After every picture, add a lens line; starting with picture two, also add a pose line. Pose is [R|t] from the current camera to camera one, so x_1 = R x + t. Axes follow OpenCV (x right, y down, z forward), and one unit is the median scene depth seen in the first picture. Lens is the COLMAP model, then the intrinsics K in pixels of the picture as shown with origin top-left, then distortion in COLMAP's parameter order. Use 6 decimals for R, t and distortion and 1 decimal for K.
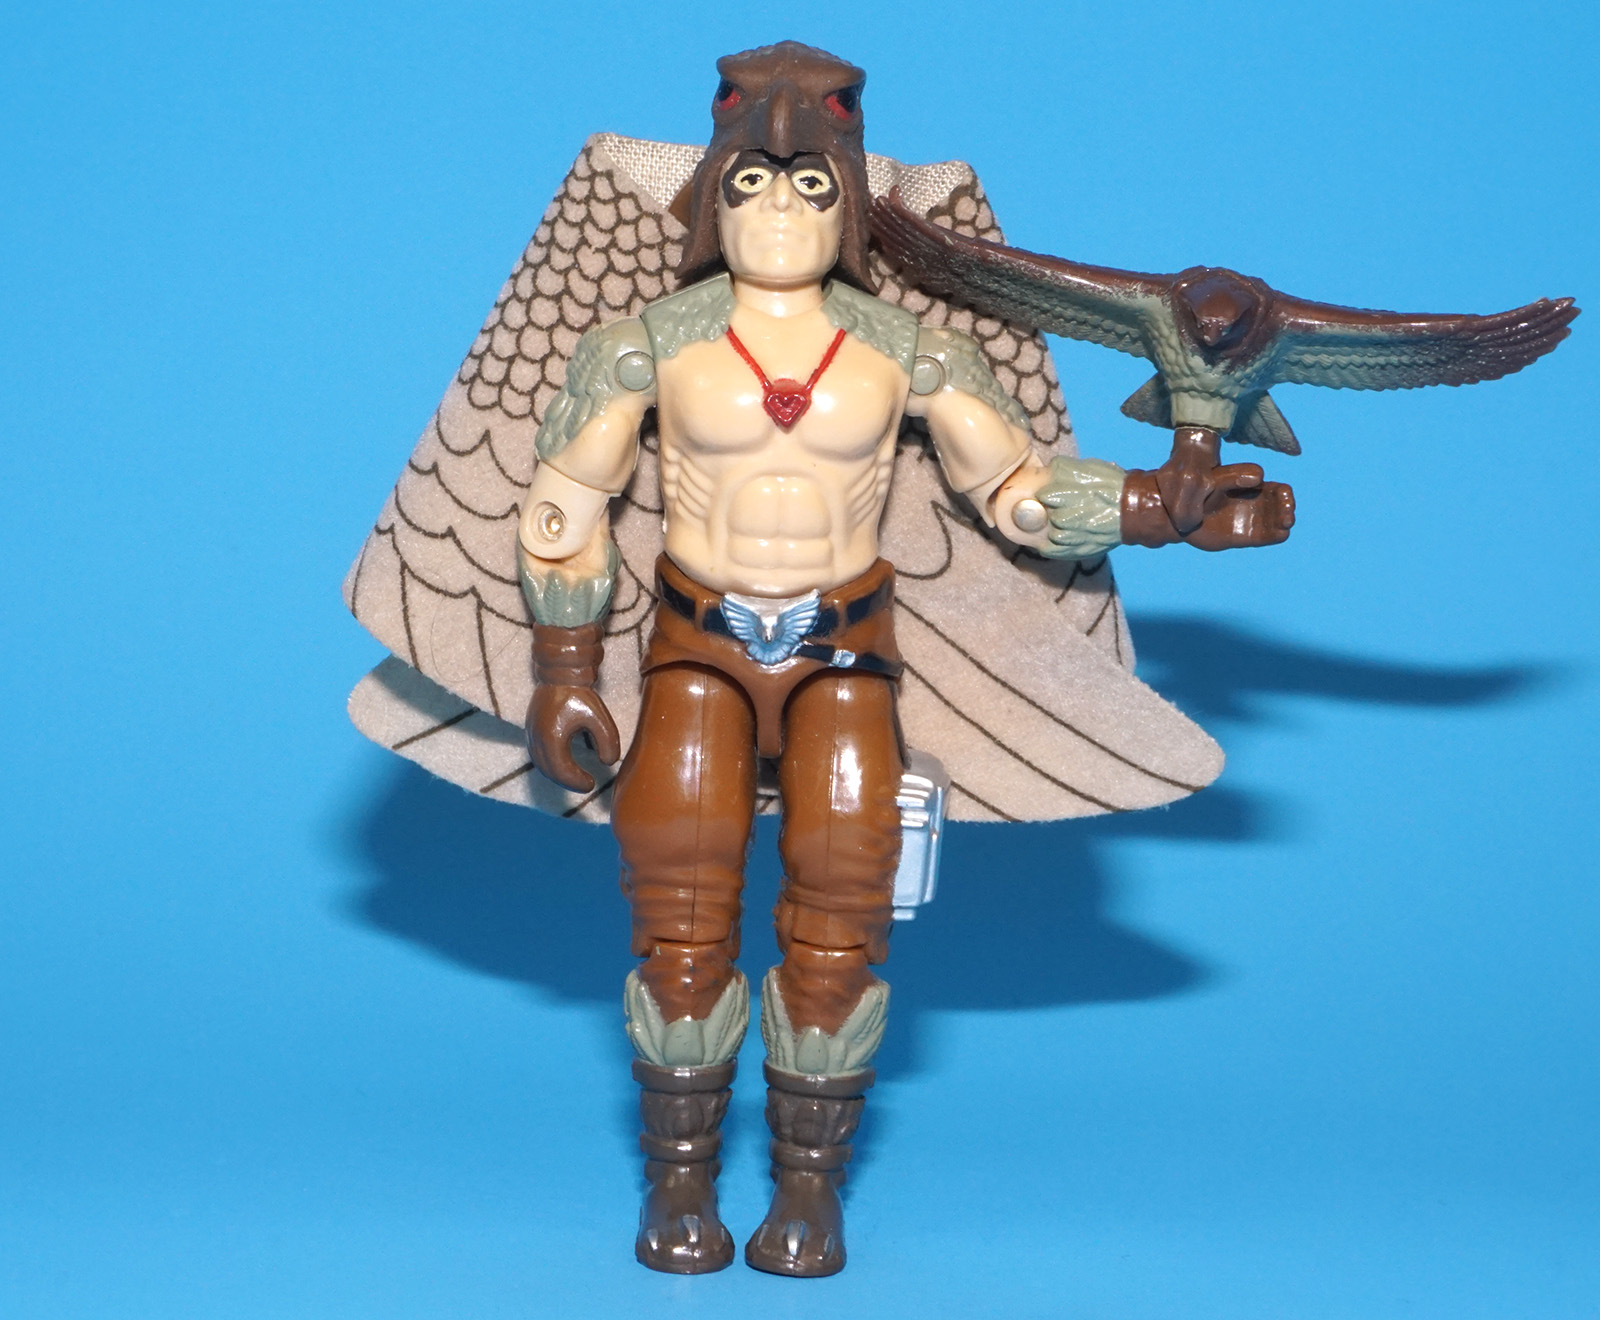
lens RADIAL K [[3864.7, 0, 800.0], [0, 3864.7, 660.0], [0, 0, 1]] dist [0.852807, 0.100148]
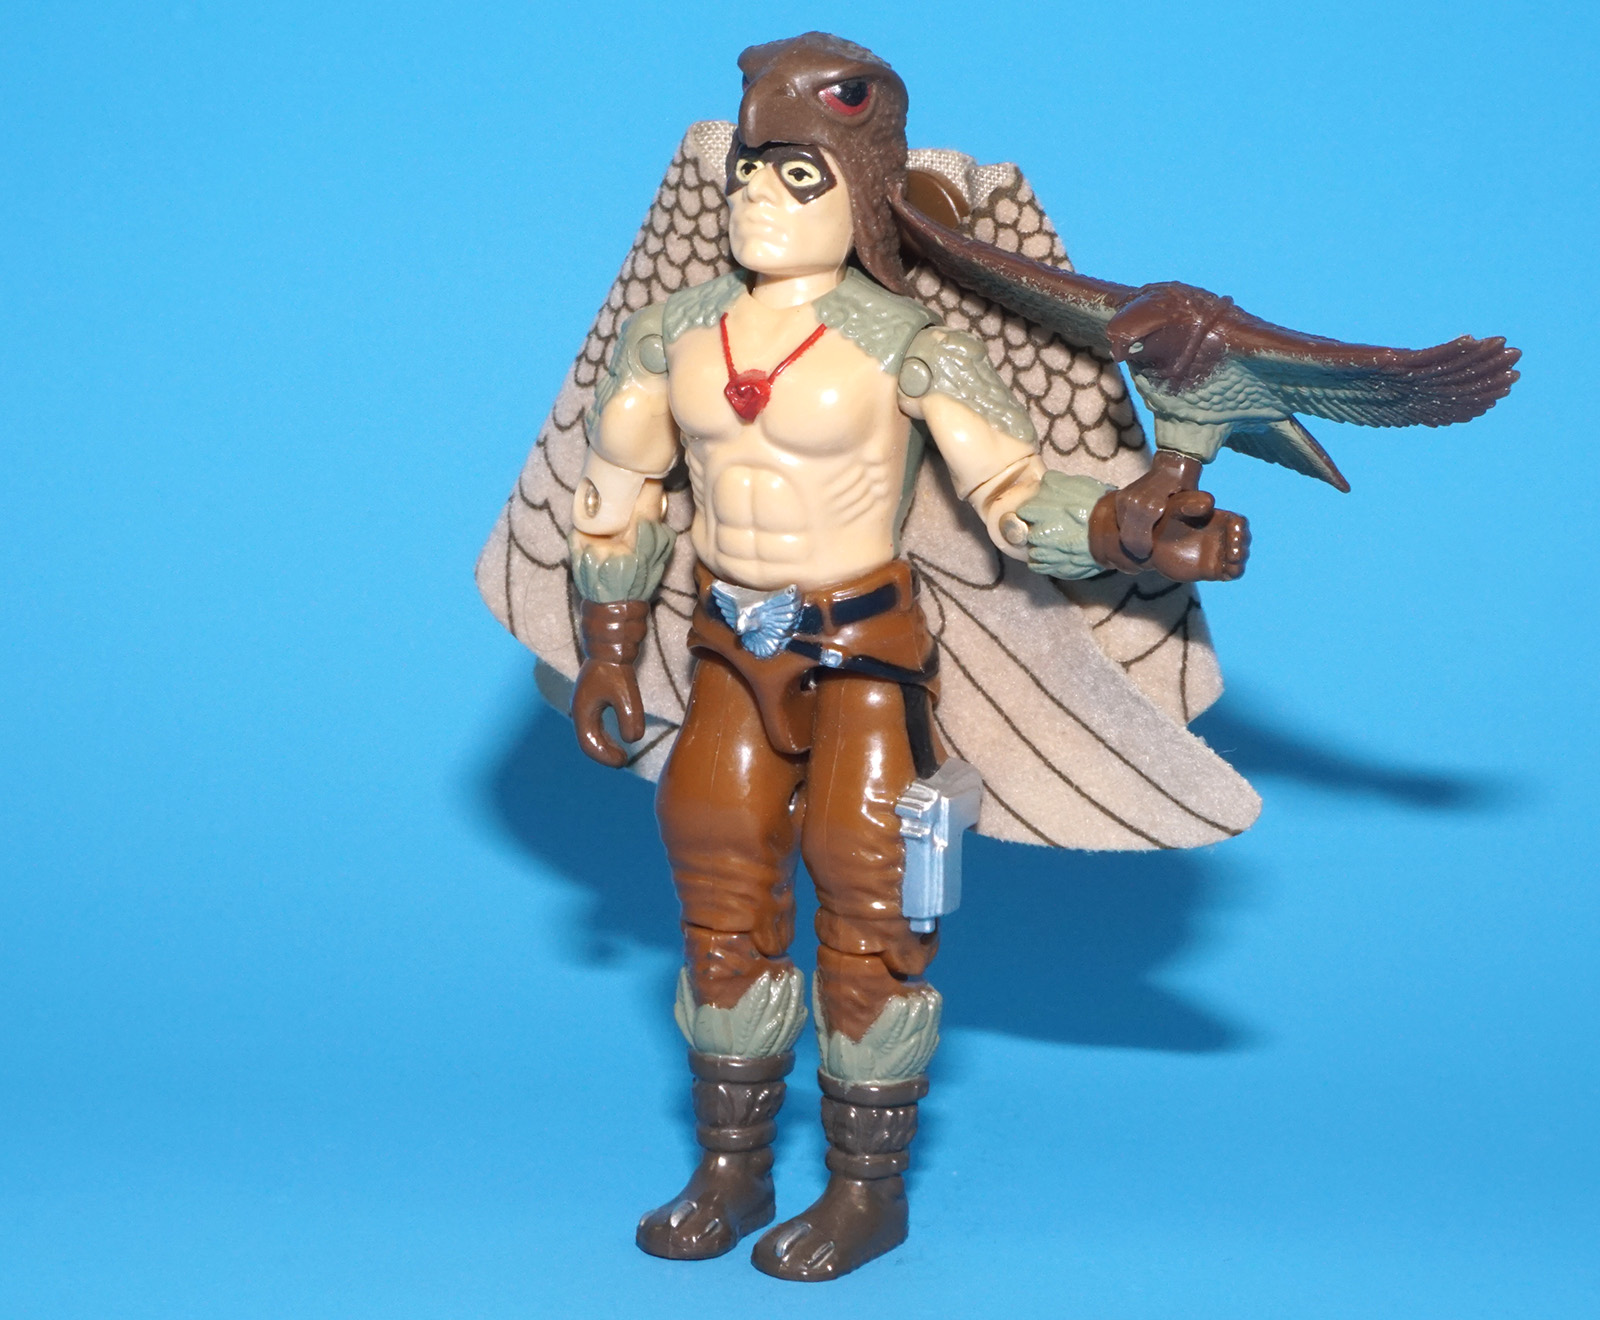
lens RADIAL K [[3864.7, 0, 800.0], [0, 3864.7, 660.0], [0, 0, 1]] dist [0.852807, 0.100148]
pose [[0.921818, 0.091606, -0.376642, 0.366091], [-0.094238, 0.995484, 0.011476, -0.010135], [0.375993, 0.024916, 0.926288, 0.077510]]
